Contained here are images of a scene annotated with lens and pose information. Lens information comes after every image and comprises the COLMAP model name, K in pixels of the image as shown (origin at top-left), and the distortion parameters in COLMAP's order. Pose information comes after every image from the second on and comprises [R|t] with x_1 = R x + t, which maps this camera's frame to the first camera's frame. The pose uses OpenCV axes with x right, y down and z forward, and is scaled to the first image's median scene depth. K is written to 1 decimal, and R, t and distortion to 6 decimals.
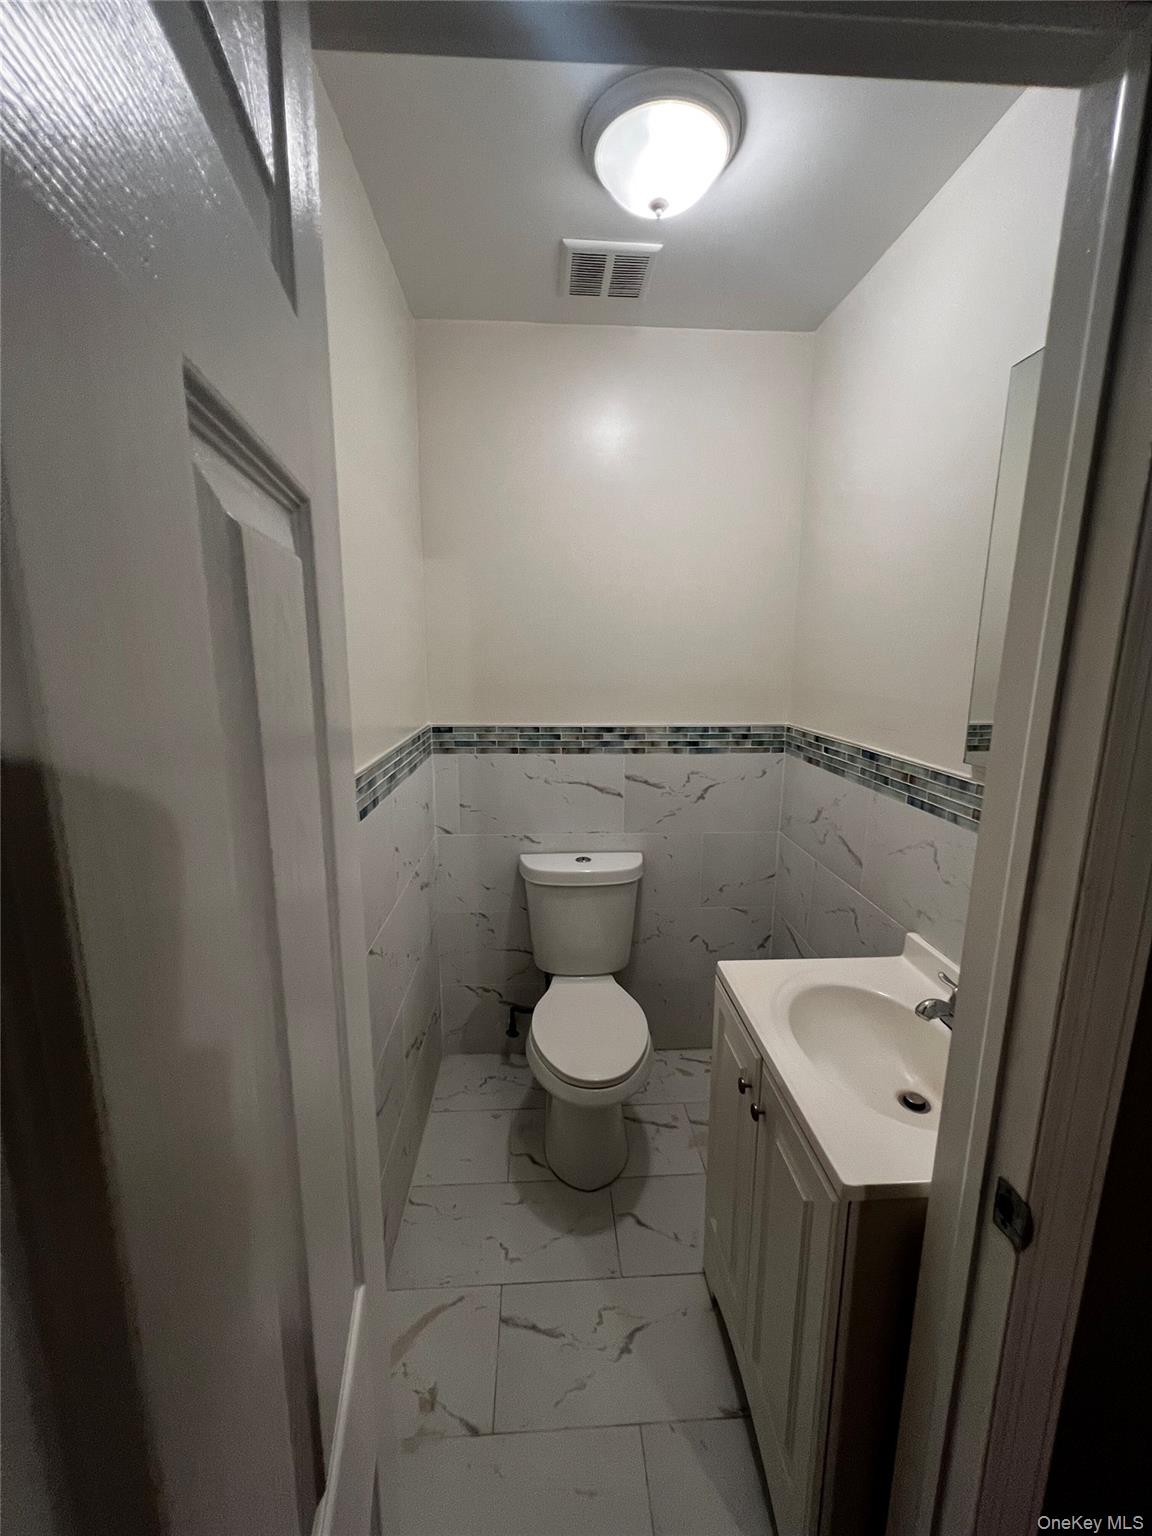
lens RADIAL K [[617.2, 0, 579.9], [0, 617.2, 768.2], [0, 0, 1]] dist [0.000013, 0.000763]
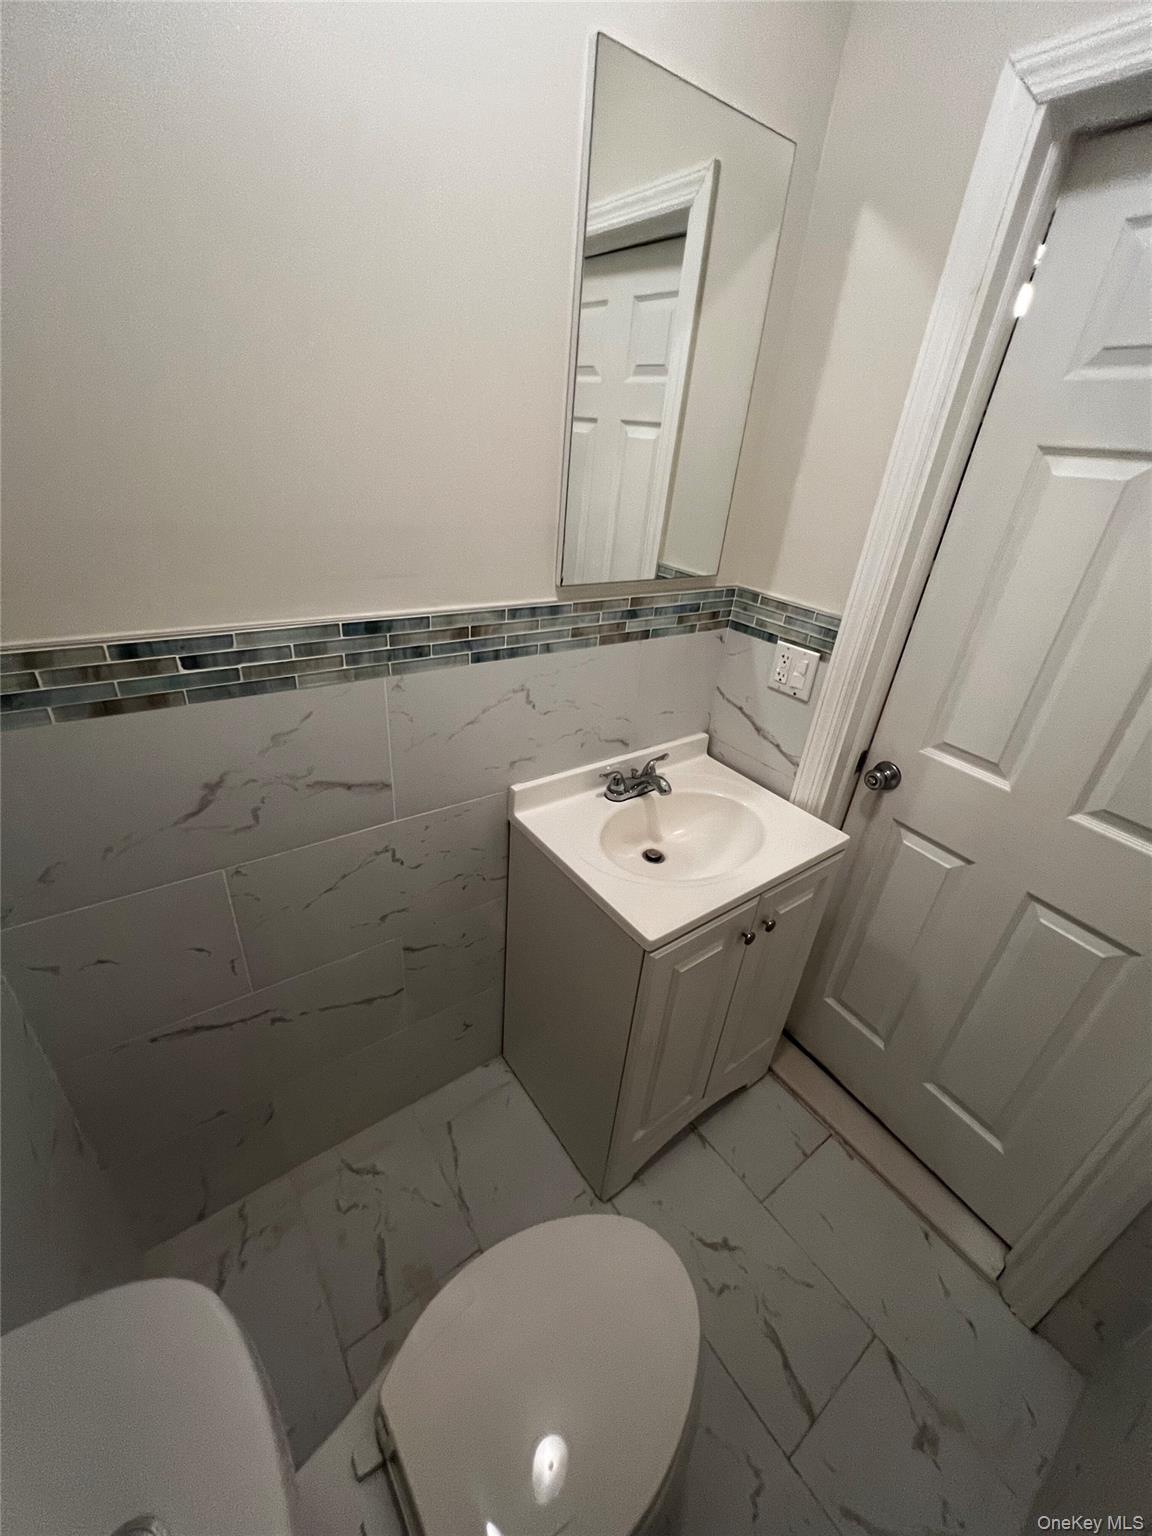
lens RADIAL K [[617.2, 0, 572.5], [0, 617.2, 765.8], [0, 0, 1]] dist [0.000013, 0.000763]
pose [[-0.543197, -0.441995, 0.713847, -0.150434], [0.065849, 0.825172, 0.561031, -0.263662], [-0.837019, 0.351756, -0.419126, 1.260473]]
